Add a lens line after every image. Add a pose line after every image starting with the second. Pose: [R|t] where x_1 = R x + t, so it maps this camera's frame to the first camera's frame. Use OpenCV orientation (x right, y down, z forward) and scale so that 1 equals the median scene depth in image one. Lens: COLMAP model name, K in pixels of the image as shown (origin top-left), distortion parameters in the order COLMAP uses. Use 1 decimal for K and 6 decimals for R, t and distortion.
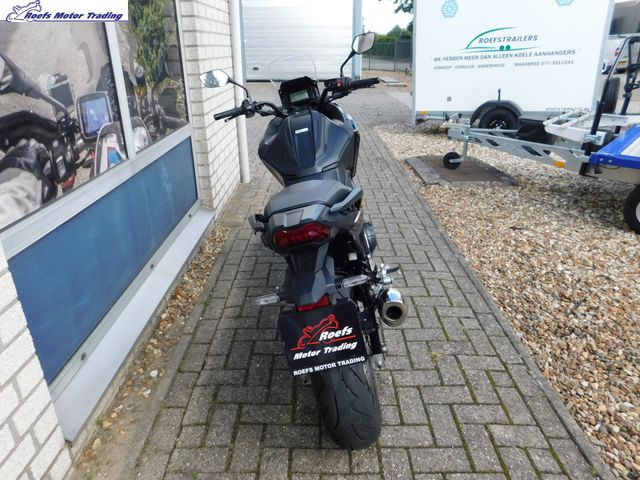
lens RADIAL K [[436.8, 0, 321.2], [0, 436.8, 240.2], [0, 0, 1]] dist [-0.061180, 0.036549]
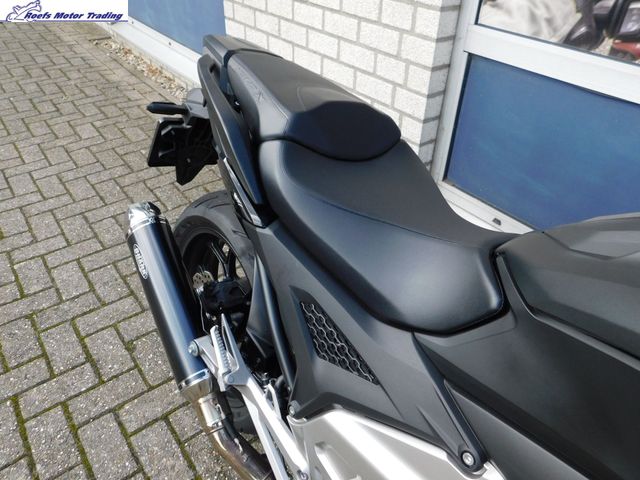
lens RADIAL K [[471.2, 0, 318.4], [0, 471.2, 238.3], [0, 0, 1]] dist [-0.013219, 0.012614]
pose [[-0.795900, 0.348046, -0.495386, 0.191539], [-0.263738, 0.537206, 0.801157, -0.301527], [0.544963, 0.768293, -0.335769, 0.835165]]
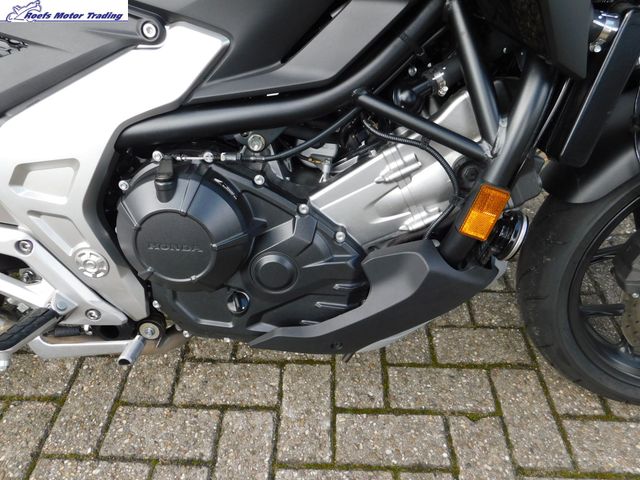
lens RADIAL K [[471.2, 0, 319.4], [0, 471.2, 238.5], [0, 0, 1]] dist [-0.013219, 0.012614]
pose [[-0.037612, 0.658497, -0.751643, 0.283885], [-0.406069, 0.677202, 0.613600, -0.185342], [0.913068, 0.328298, 0.241924, 0.930567]]
